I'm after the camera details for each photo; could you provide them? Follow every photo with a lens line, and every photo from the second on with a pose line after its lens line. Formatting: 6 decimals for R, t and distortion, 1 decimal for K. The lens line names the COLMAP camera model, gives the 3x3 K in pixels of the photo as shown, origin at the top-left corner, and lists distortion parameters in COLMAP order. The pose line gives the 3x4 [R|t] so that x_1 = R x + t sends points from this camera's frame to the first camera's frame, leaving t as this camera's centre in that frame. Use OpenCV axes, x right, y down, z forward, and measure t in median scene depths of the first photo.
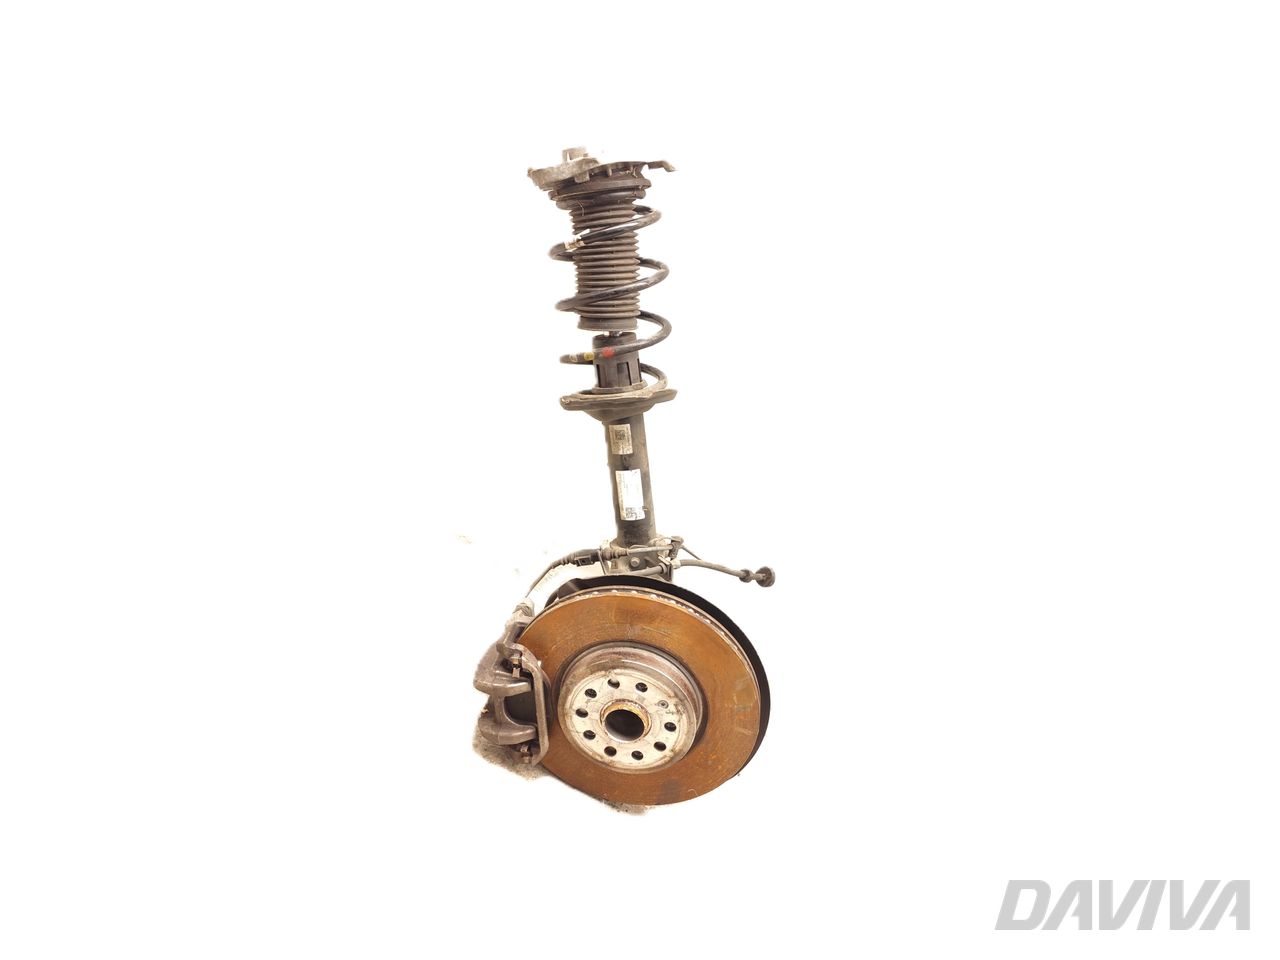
lens RADIAL K [[868.6, 0, 636.5], [0, 868.6, 478.2], [0, 0, 1]] dist [0.015260, -0.003065]
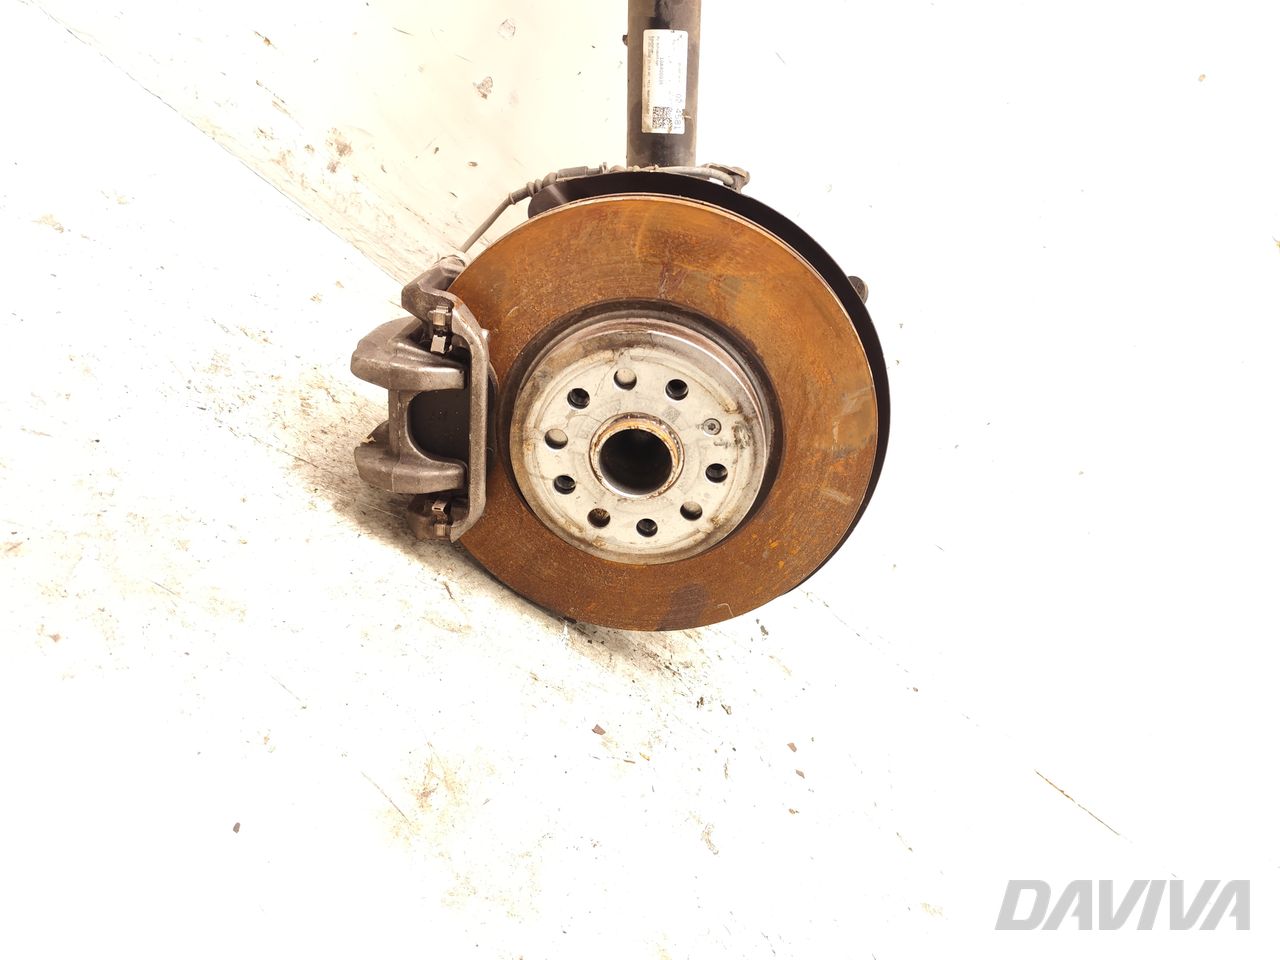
lens RADIAL K [[868.6, 0, 660.0], [0, 868.6, 485.5], [0, 0, 1]] dist [0.015260, -0.003065]
pose [[0.984536, 0.082673, 0.154445, -0.079940], [-0.090892, 0.994755, 0.046926, 0.266904], [-0.149755, -0.060238, 0.986886, 0.453512]]
